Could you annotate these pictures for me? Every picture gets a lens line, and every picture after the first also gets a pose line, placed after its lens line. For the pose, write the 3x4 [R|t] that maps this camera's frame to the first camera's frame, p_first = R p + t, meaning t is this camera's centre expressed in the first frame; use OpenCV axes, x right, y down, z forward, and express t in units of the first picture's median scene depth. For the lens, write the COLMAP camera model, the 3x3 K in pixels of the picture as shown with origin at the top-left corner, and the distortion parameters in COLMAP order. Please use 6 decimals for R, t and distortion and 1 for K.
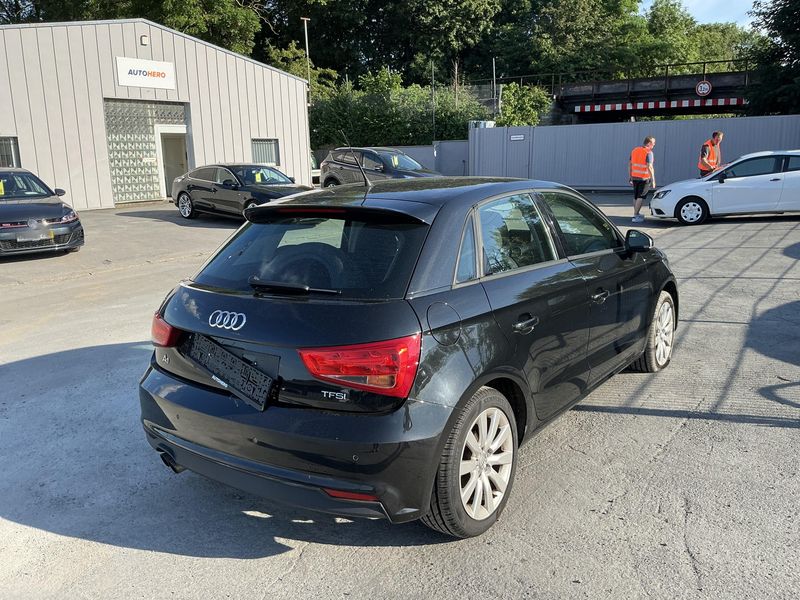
lens RADIAL K [[677.0, 0, 400.0], [0, 677.0, 300.0], [0, 0, 1]] dist [0.029915, -0.106067]
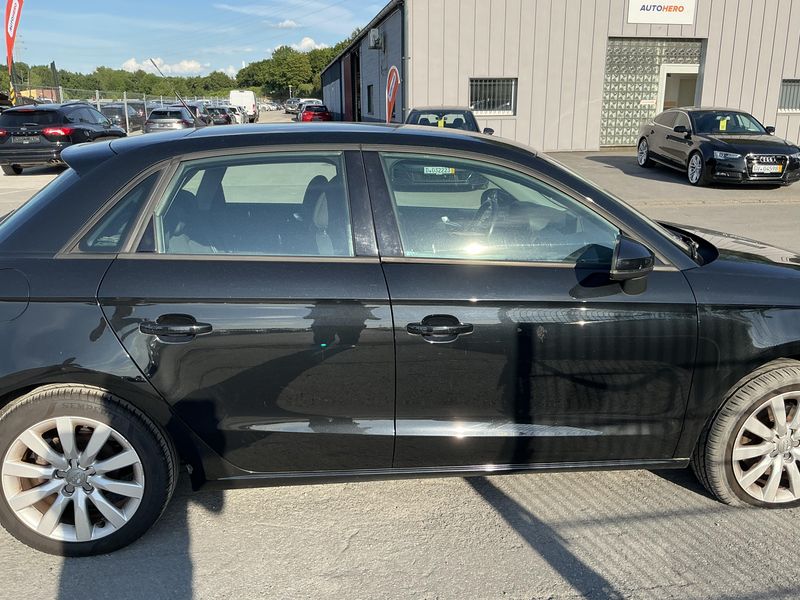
lens RADIAL K [[677.0, 0, 400.0], [0, 677.0, 300.0], [0, 0, 1]] dist [0.029915, -0.106067]
pose [[0.672581, 0.219425, -0.706744, 0.131516], [-0.163438, 0.975491, 0.147327, -0.021348], [0.721750, 0.016420, 0.691959, 0.105768]]
